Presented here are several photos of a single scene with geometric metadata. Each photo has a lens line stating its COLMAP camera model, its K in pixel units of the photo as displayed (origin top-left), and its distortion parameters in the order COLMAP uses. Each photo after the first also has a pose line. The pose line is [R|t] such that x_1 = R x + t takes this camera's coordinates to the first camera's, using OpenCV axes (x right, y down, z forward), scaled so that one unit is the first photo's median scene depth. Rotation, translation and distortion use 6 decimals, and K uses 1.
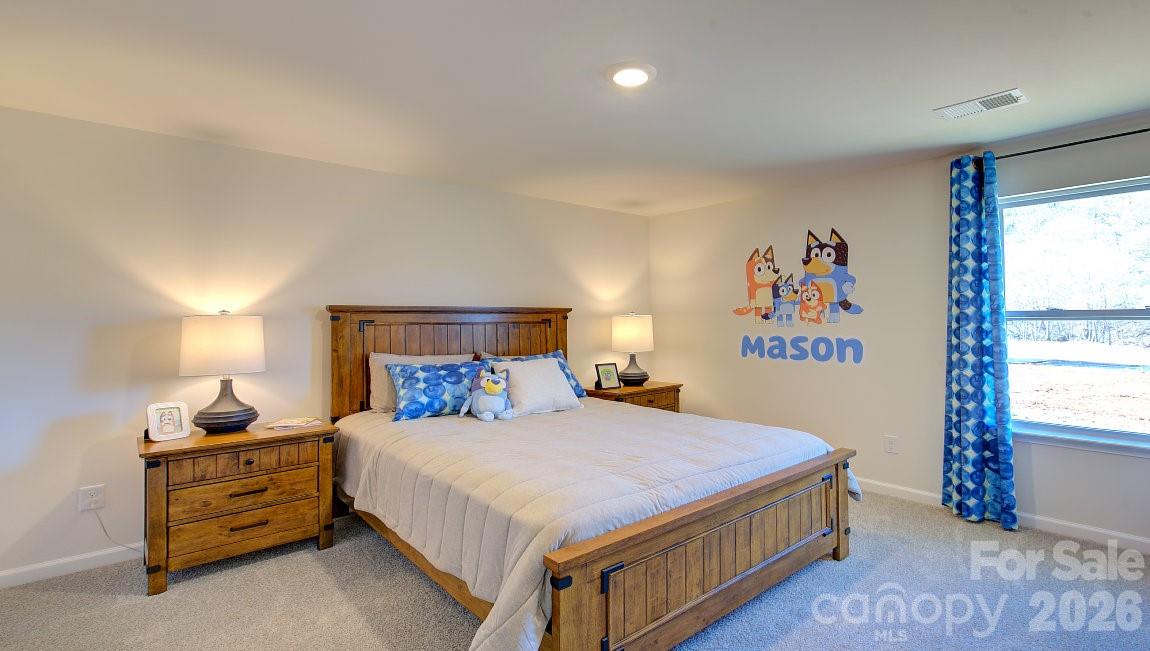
lens RADIAL K [[495.3, 0, 603.6], [0, 495.3, 309.0], [0, 0, 1]] dist [-0.006920, 0.001383]
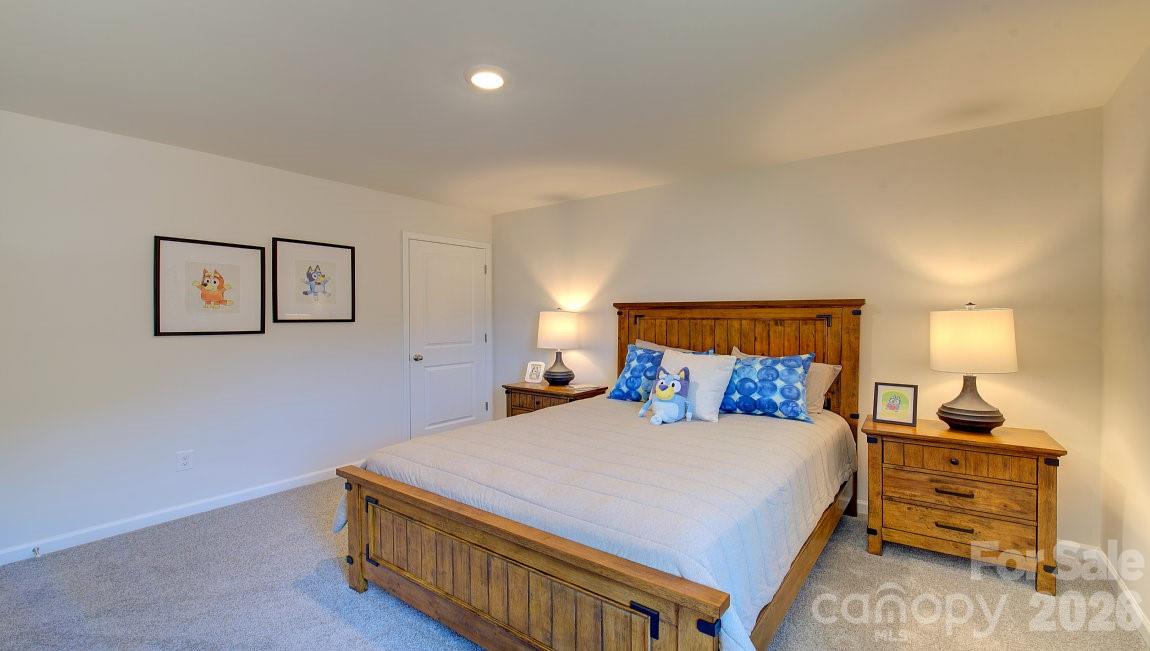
lens RADIAL K [[495.3, 0, 564.4], [0, 495.3, 334.4], [0, 0, 1]] dist [-0.006920, 0.001383]
pose [[0.233214, 0.040674, -0.971574, 0.910628], [0.016067, 0.998827, 0.045671, 0.017673], [0.972293, -0.026261, 0.232287, 0.775309]]
